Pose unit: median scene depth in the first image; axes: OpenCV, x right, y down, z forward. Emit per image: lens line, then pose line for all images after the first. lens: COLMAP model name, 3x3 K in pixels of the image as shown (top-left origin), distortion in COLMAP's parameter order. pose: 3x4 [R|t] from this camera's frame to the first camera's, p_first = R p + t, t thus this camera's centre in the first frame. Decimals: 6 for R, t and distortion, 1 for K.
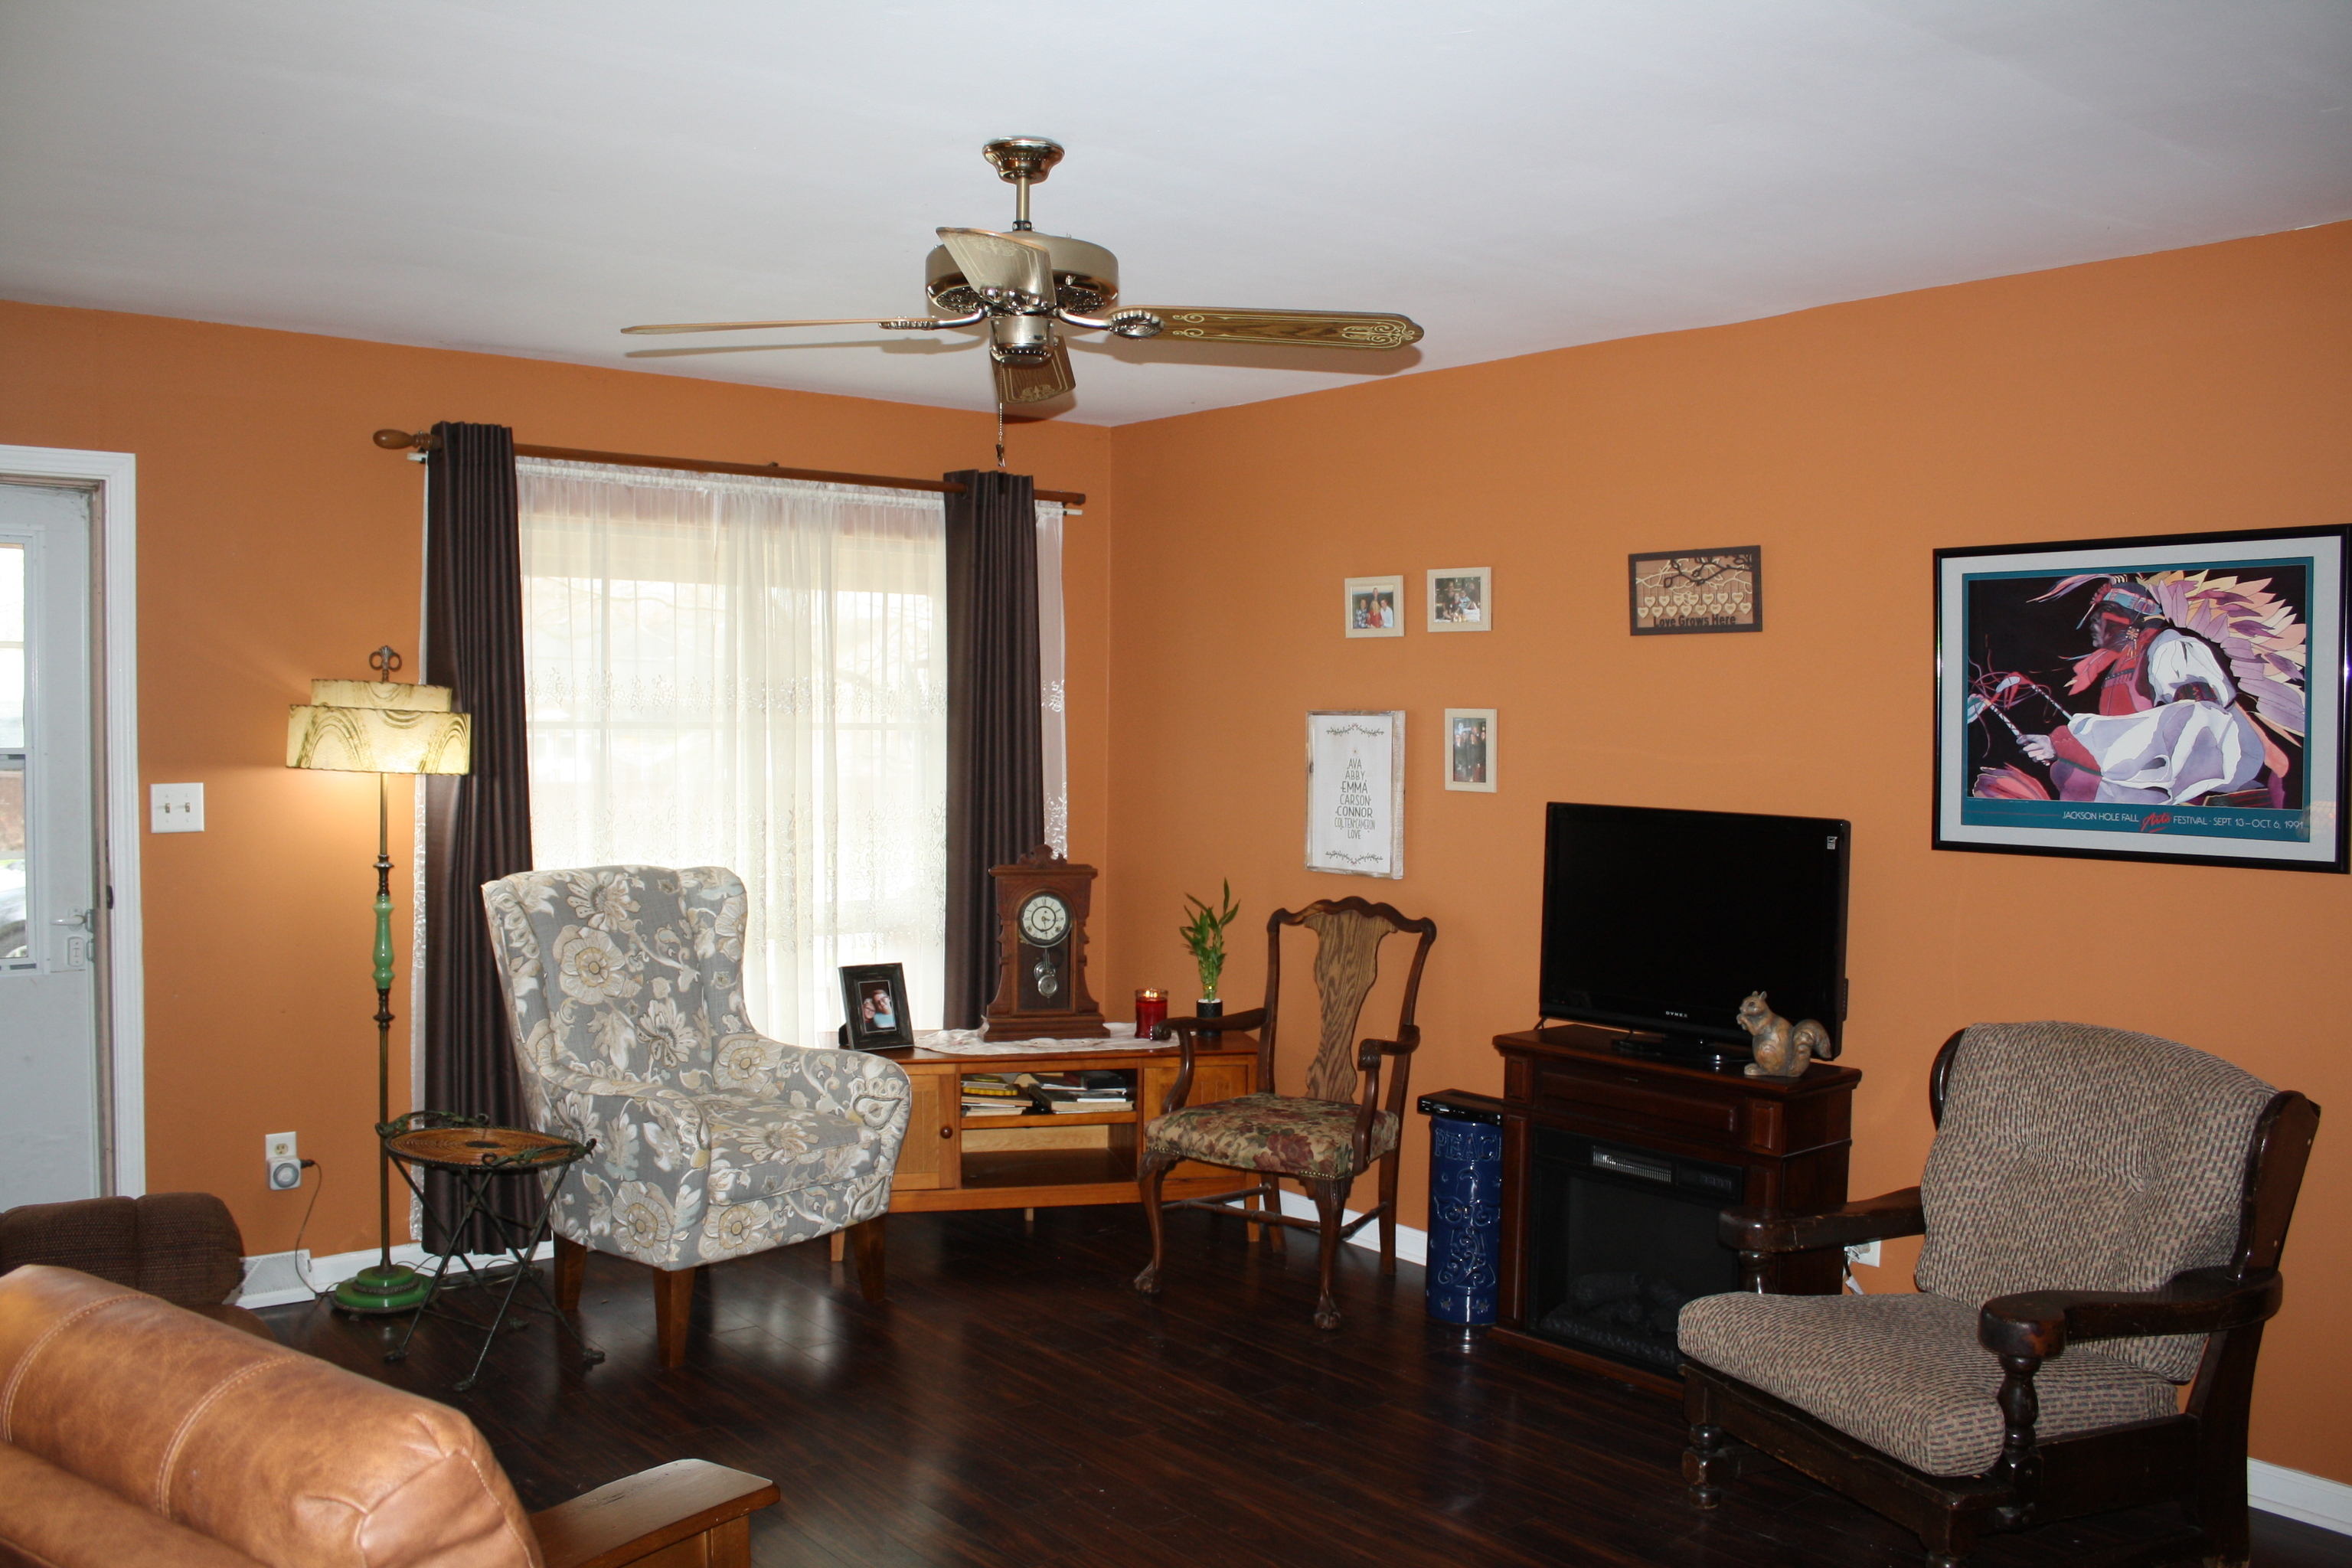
lens RADIAL K [[1987.5, 0, 1126.5], [0, 1987.5, 785.9], [0, 0, 1]] dist [-0.160629, 0.135041]
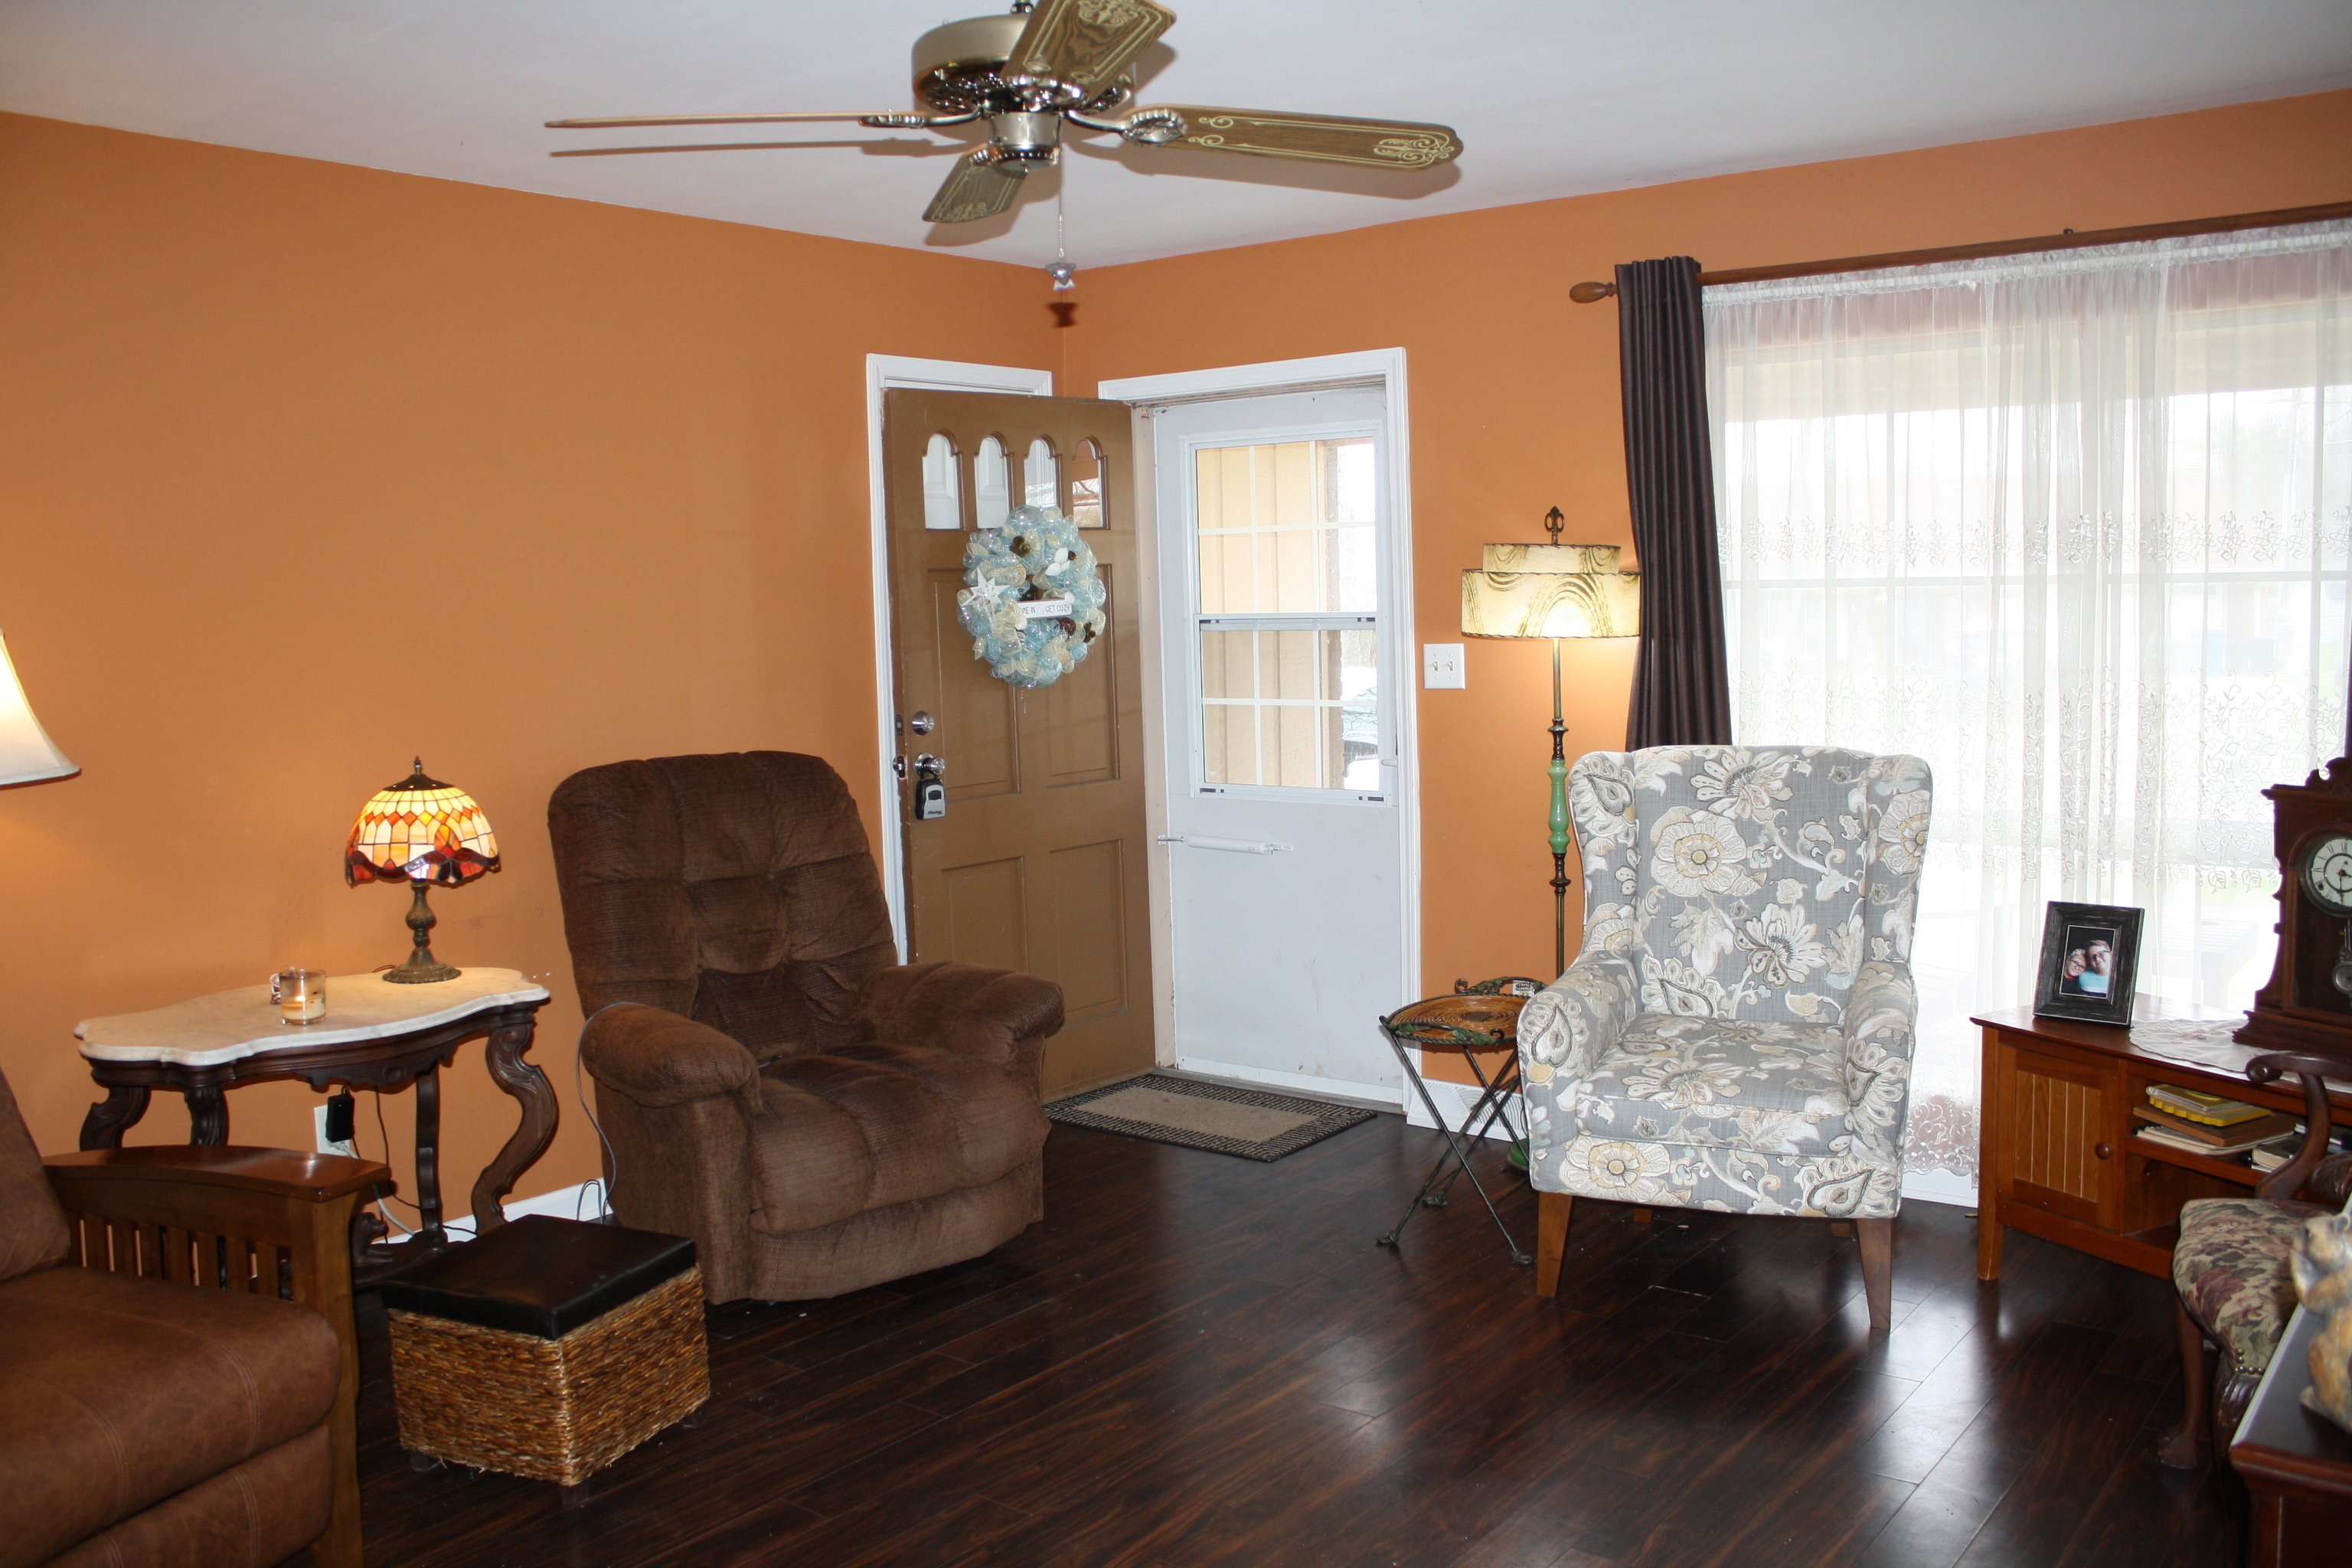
lens RADIAL K [[1987.5, 0, 1166.1], [0, 1987.5, 781.1], [0, 0, 1]] dist [-0.160629, 0.135041]
pose [[0.229631, 0.079875, -0.969995, 0.524487], [-0.003572, 0.996689, 0.081228, -0.013205], [0.973271, -0.015188, 0.229156, 0.546762]]
